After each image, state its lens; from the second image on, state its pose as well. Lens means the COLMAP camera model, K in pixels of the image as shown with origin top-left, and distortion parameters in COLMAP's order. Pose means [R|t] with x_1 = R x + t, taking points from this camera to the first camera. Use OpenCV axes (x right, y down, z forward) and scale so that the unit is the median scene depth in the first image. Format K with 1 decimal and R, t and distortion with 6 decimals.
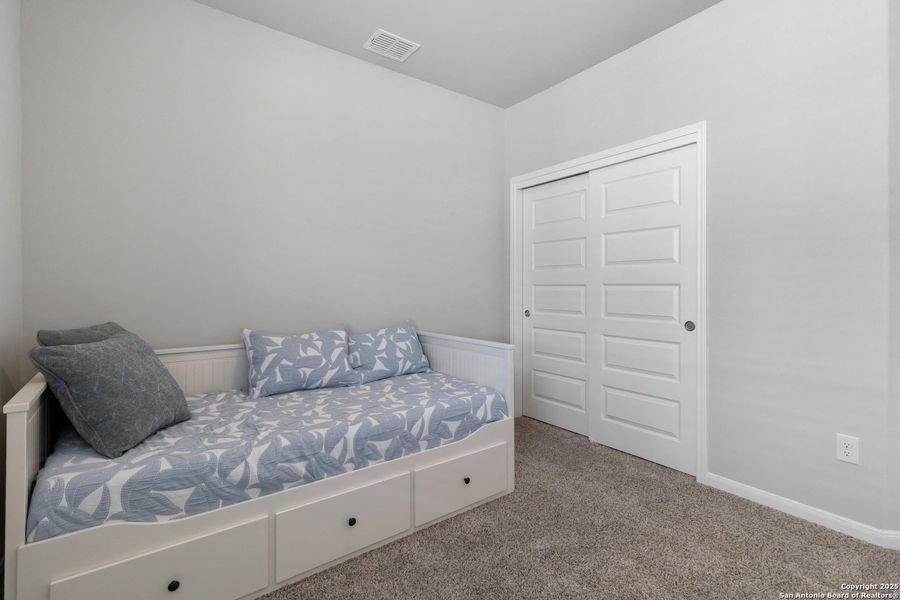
lens RADIAL K [[417.3, 0, 453.2], [0, 417.3, 290.2], [0, 0, 1]] dist [0.011666, -0.000013]
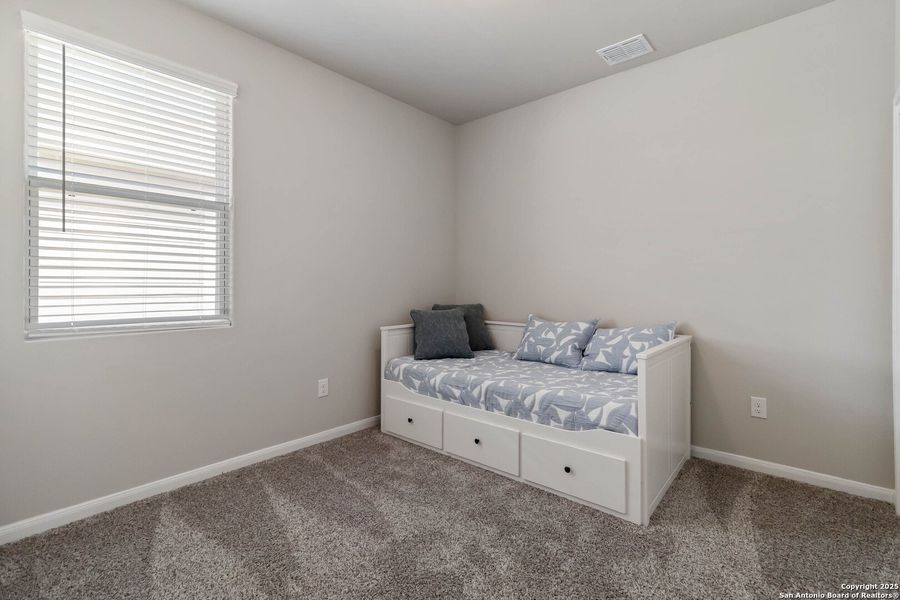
lens RADIAL K [[417.3, 0, 453.2], [0, 417.3, 290.2], [0, 0, 1]] dist [0.011666, -0.000013]
pose [[0.215848, 0.013425, -0.976335, 1.045523], [-0.008427, 0.999894, 0.011886, -0.006884], [0.976391, 0.005662, 0.215938, 0.512418]]
